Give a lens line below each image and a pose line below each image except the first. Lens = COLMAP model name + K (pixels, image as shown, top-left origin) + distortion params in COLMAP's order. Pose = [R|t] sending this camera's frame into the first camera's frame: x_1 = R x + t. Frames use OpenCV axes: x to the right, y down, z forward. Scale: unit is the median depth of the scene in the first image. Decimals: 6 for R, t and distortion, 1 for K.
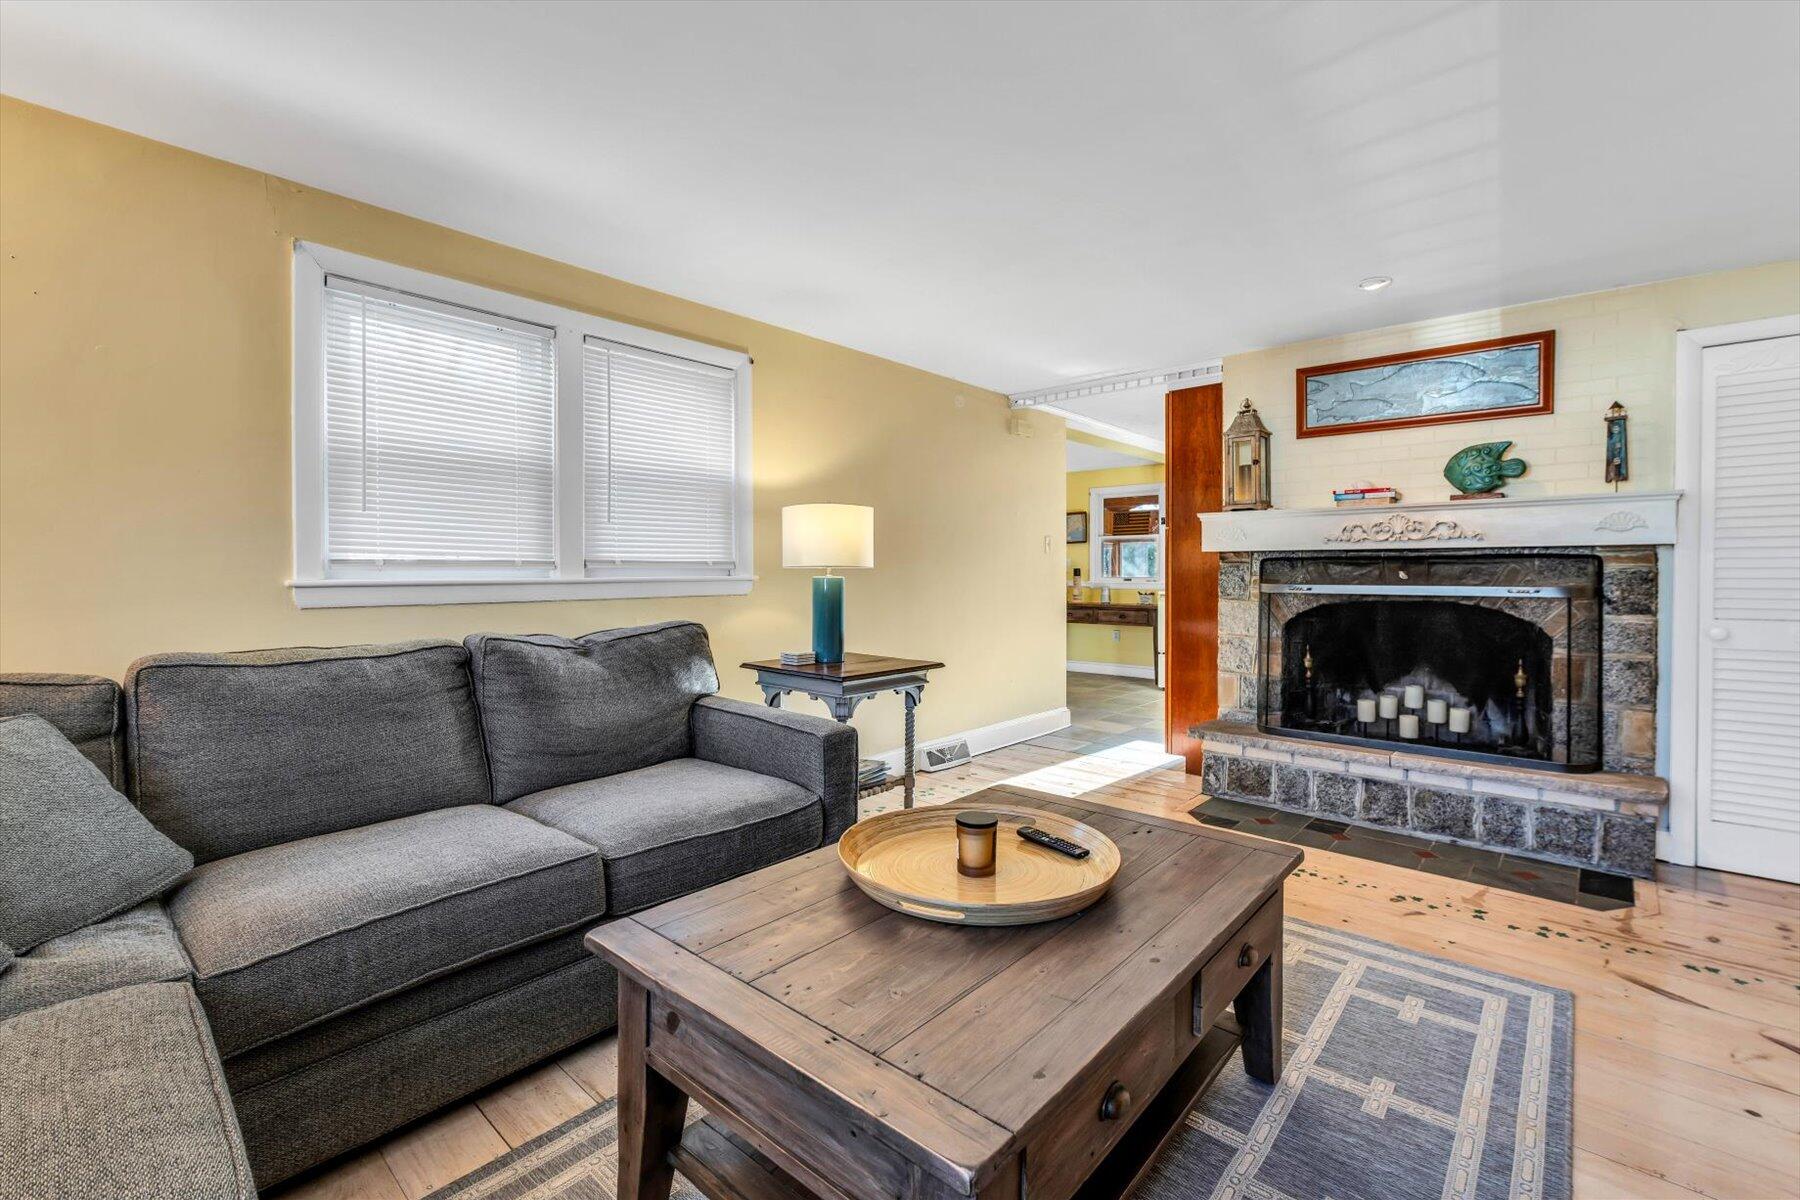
lens RADIAL K [[770.4, 0, 902.3], [0, 770.4, 581.2], [0, 0, 1]] dist [-0.003670, 0.001177]
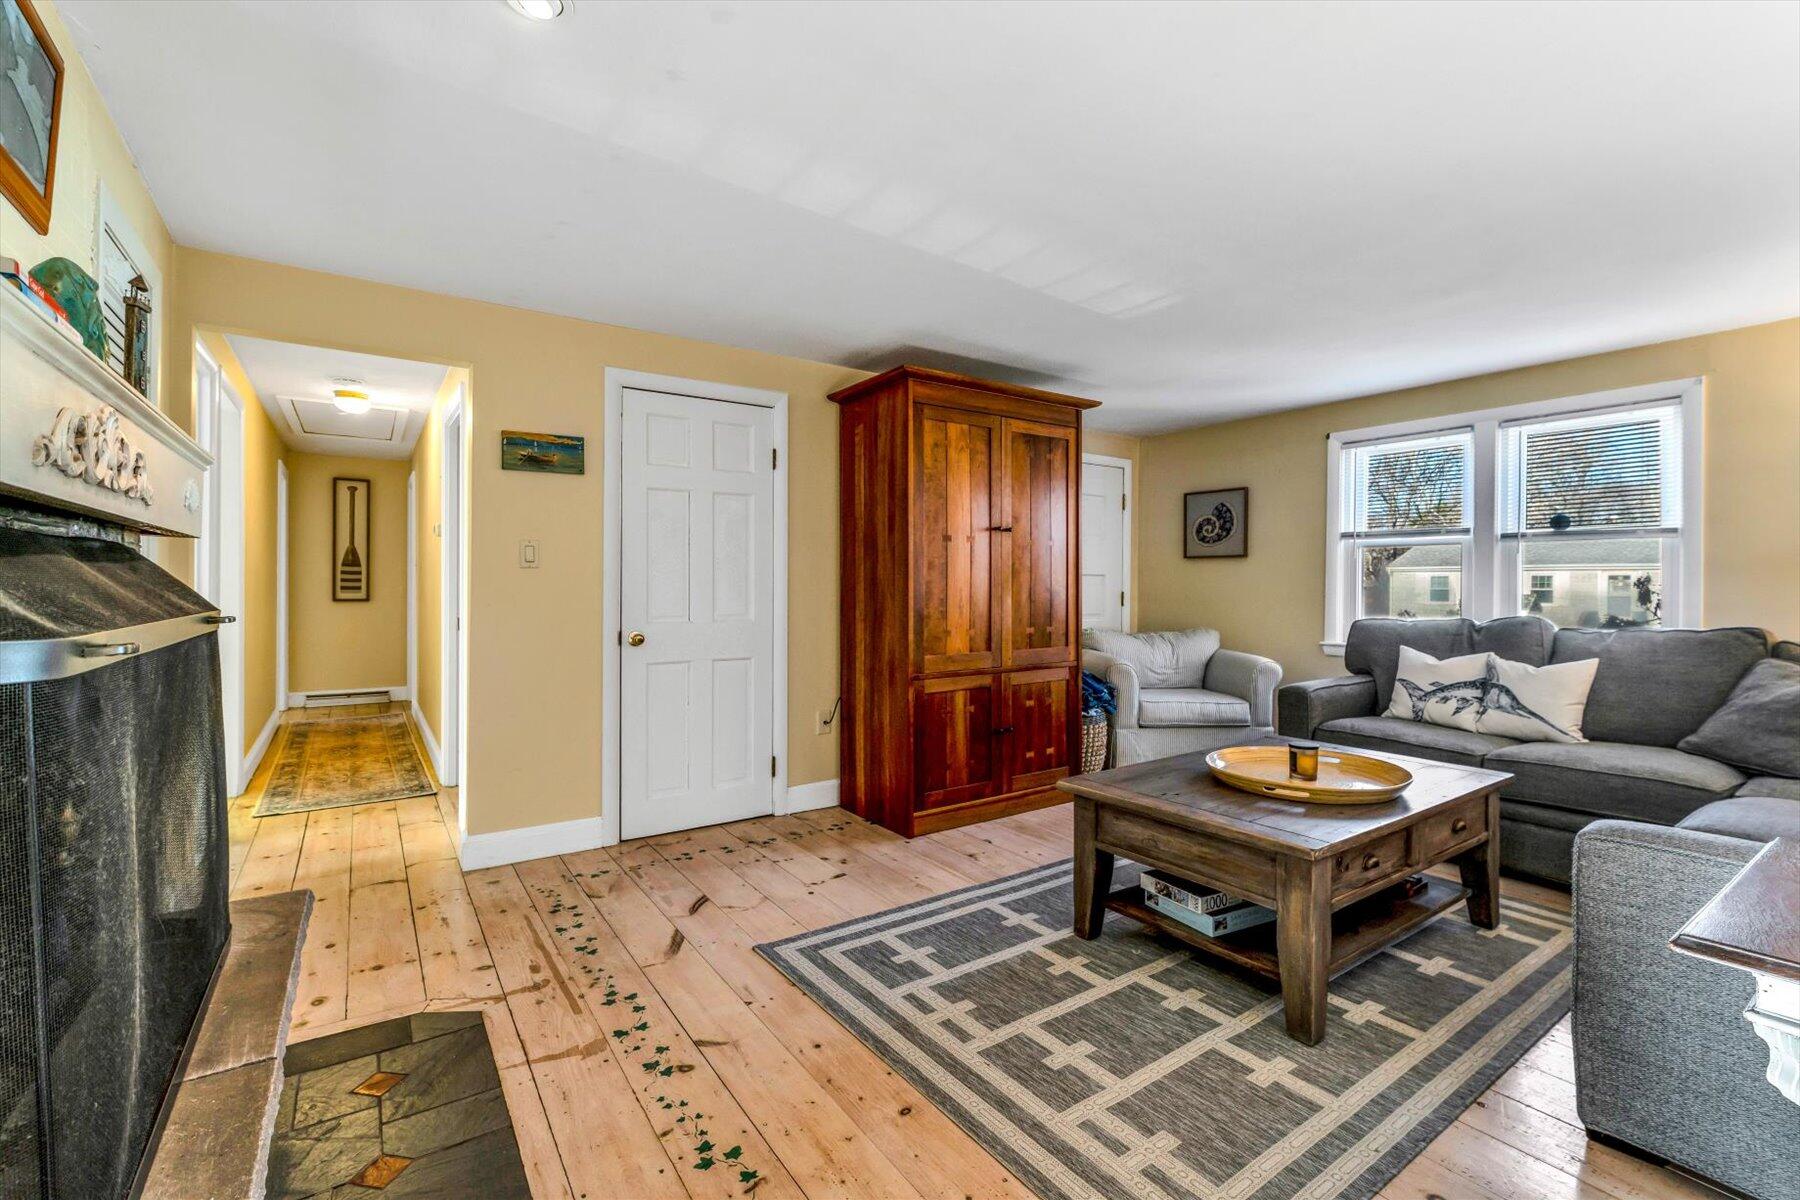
lens RADIAL K [[770.4, 0, 883.3], [0, 770.4, 589.7], [0, 0, 1]] dist [-0.003670, 0.001177]
pose [[-0.964113, -0.005289, 0.265440, 0.241155], [-0.000278, 0.999821, 0.018915, -0.014893], [-0.265492, 0.018162, -0.963942, 1.299211]]
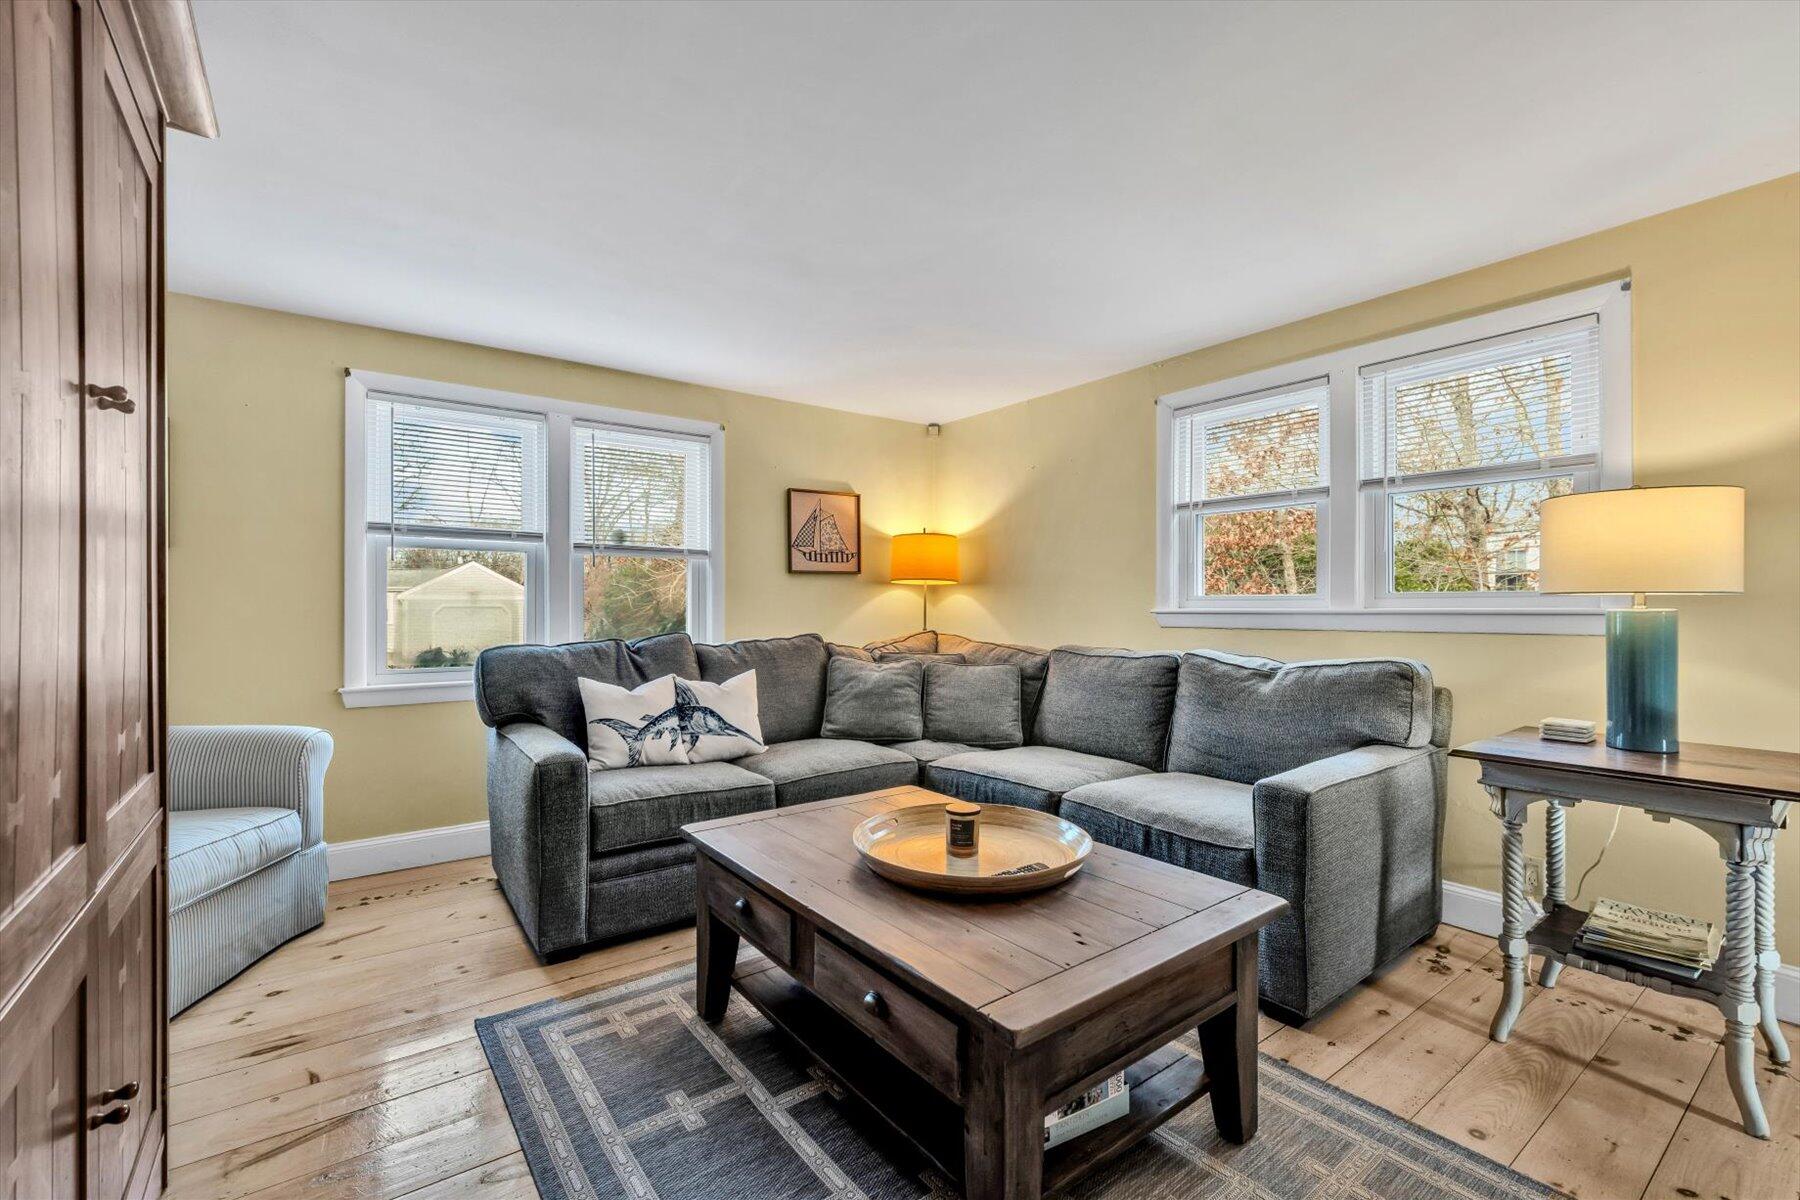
lens RADIAL K [[770.4, 0, 926.8], [0, 770.4, 604.7], [0, 0, 1]] dist [-0.003670, 0.001177]
pose [[-0.193115, 0.001624, -0.981175, 0.603773], [-0.014106, 0.999891, 0.004432, -0.005138], [0.981075, 0.014697, -0.193071, 0.567515]]
